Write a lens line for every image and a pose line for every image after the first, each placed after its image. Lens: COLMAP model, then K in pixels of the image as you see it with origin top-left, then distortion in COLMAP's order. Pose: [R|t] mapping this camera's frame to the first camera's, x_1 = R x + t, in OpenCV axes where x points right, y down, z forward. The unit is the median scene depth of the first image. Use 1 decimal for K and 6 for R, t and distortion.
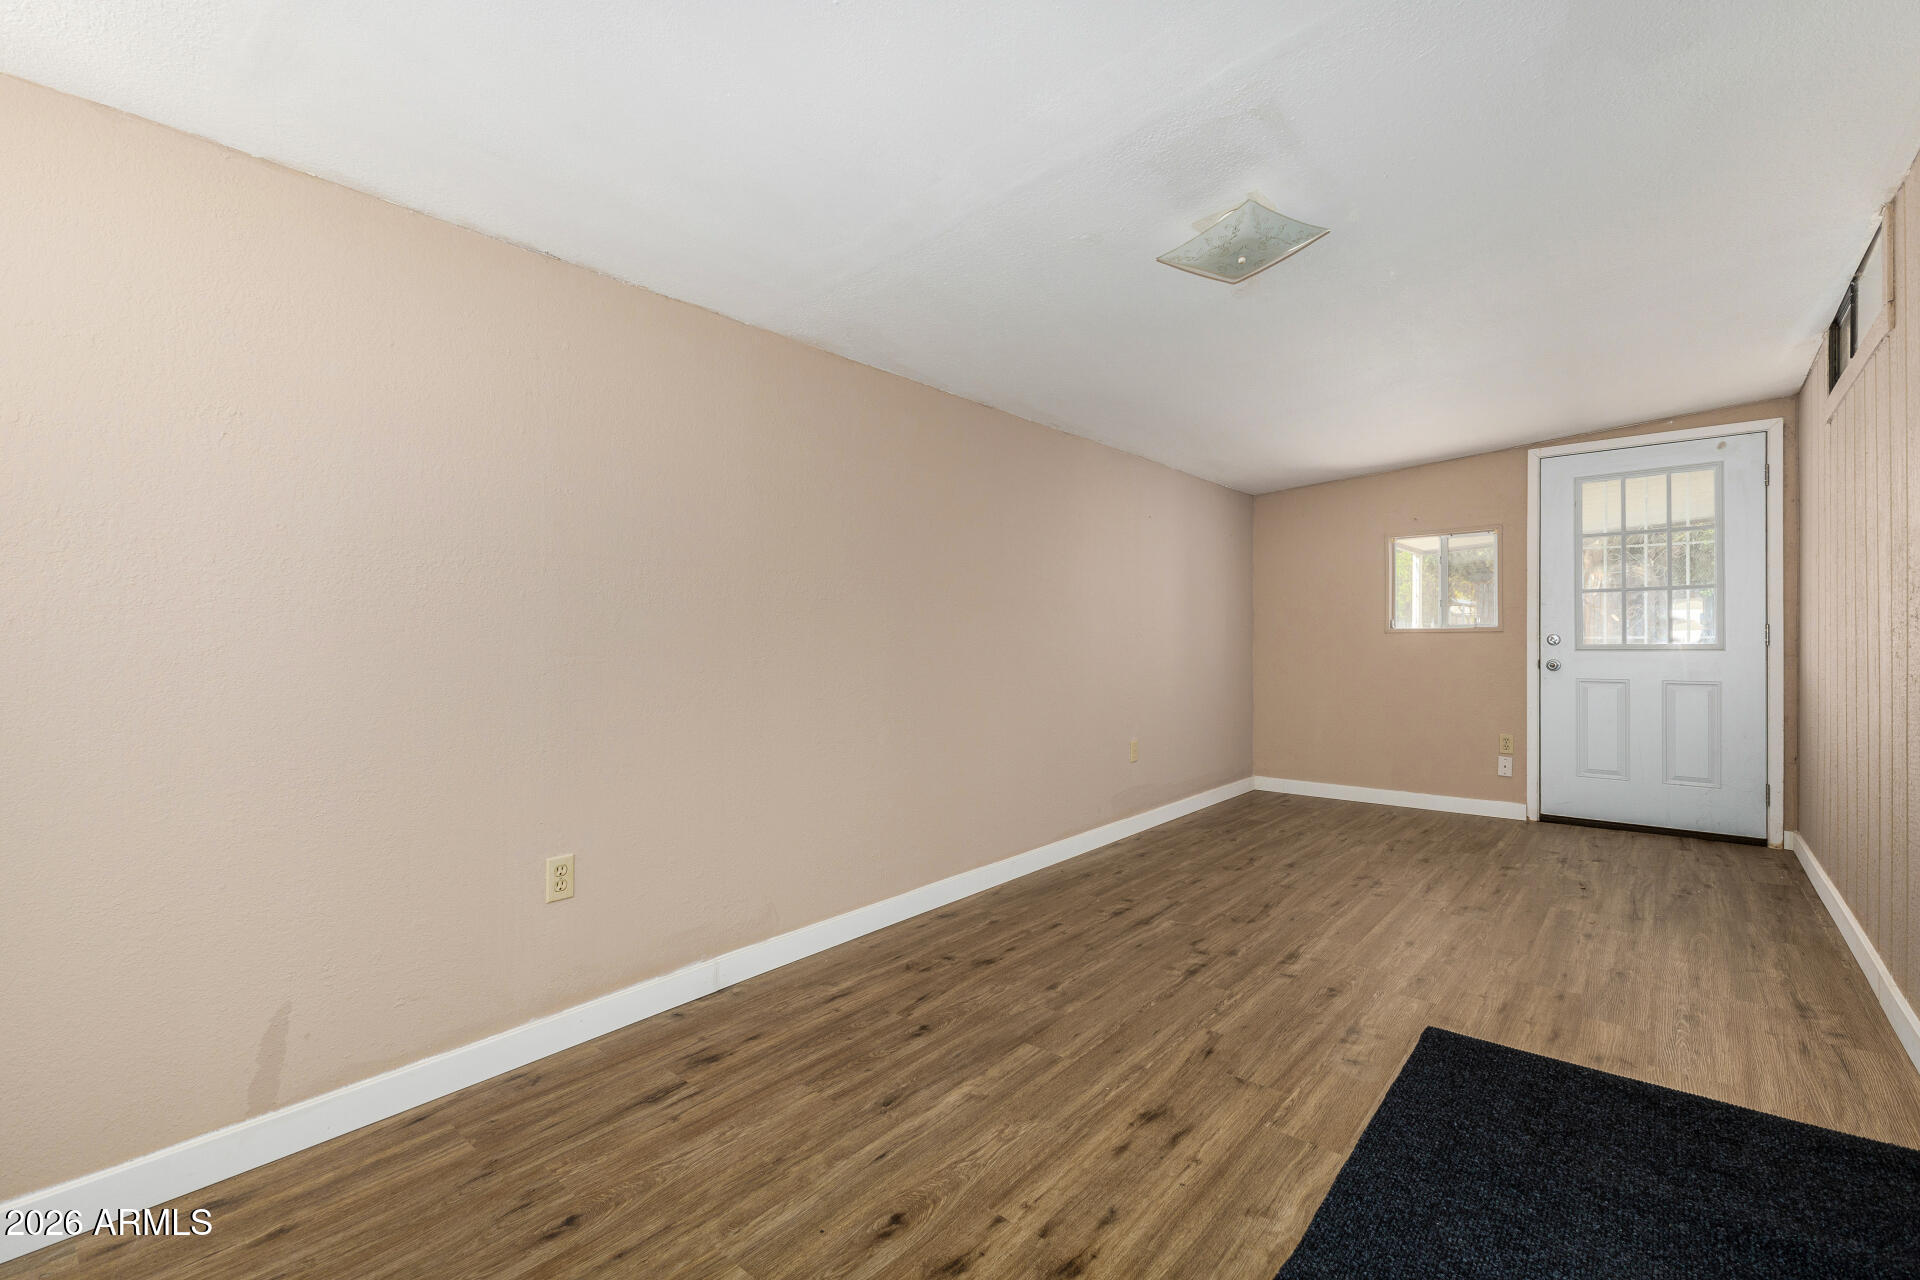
lens RADIAL K [[840.1, 0, 959.7], [0, 840.1, 640.6], [0, 0, 1]] dist [-0.013865, -0.003012]
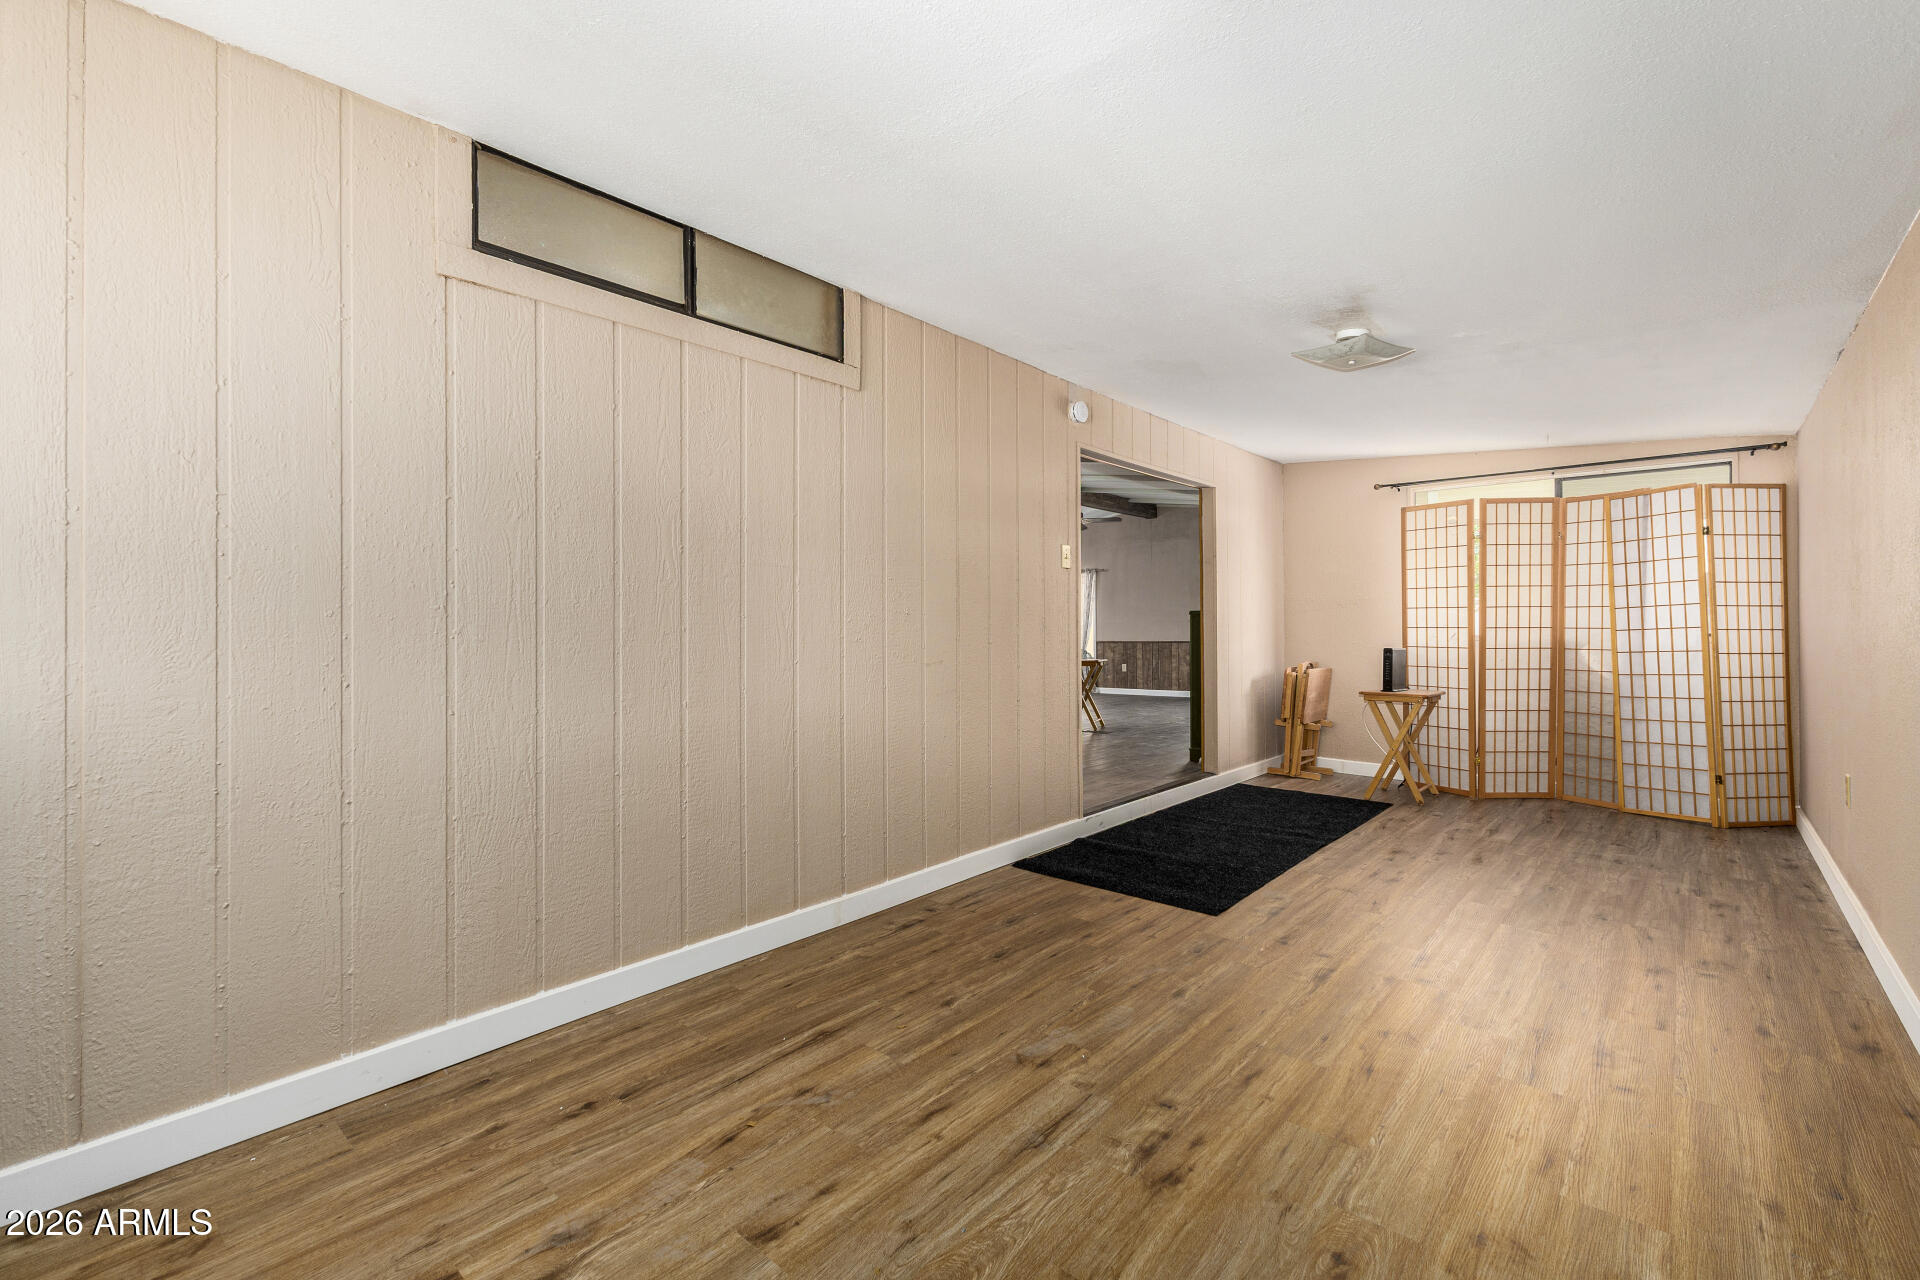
lens RADIAL K [[840.1, 0, 960.8], [0, 840.1, 633.4], [0, 0, 1]] dist [-0.013865, -0.003012]
pose [[-0.999734, 0.019508, 0.012326, 0.809590], [0.019518, 0.999809, 0.000729, 0.000390], [-0.012309, 0.000970, -0.999924, 2.007871]]
